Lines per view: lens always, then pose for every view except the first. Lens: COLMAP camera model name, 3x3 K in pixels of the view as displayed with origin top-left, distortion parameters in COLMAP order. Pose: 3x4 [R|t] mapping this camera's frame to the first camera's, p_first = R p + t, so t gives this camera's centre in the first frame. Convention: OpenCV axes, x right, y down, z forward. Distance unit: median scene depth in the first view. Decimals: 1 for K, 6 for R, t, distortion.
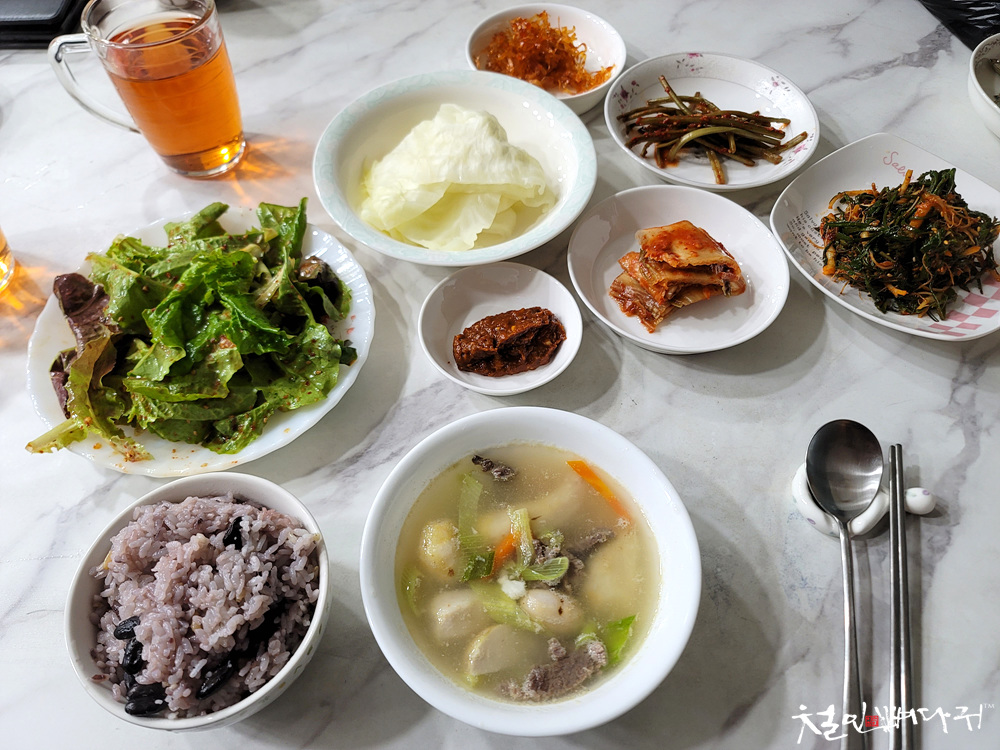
lens RADIAL K [[728.6, 0, 500.0], [0, 728.6, 375.0], [0, 0, 1]] dist [0.026162, 0.003363]
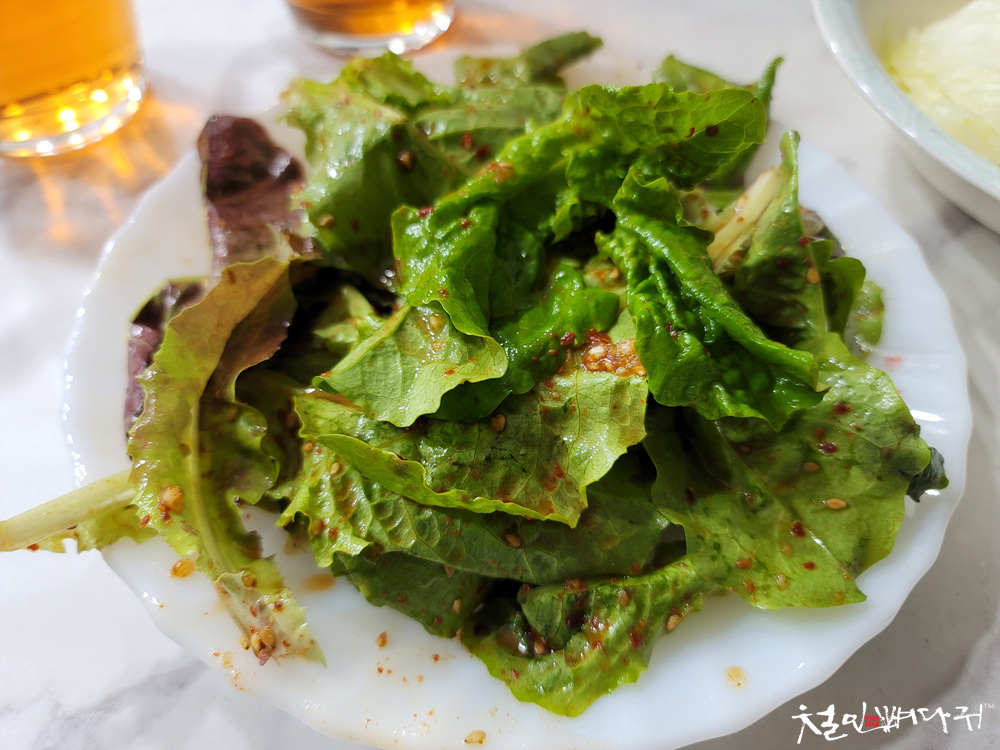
lens RADIAL K [[728.7, 0, 500.0], [0, 728.7, 375.0], [0, 0, 1]] dist [-0.031940, 0.000740]
pose [[0.960177, 0.233789, -0.152979, -0.313060], [-0.239396, 0.970735, -0.019053, -0.015180], [0.144048, 0.054917, 0.988046, 0.571170]]
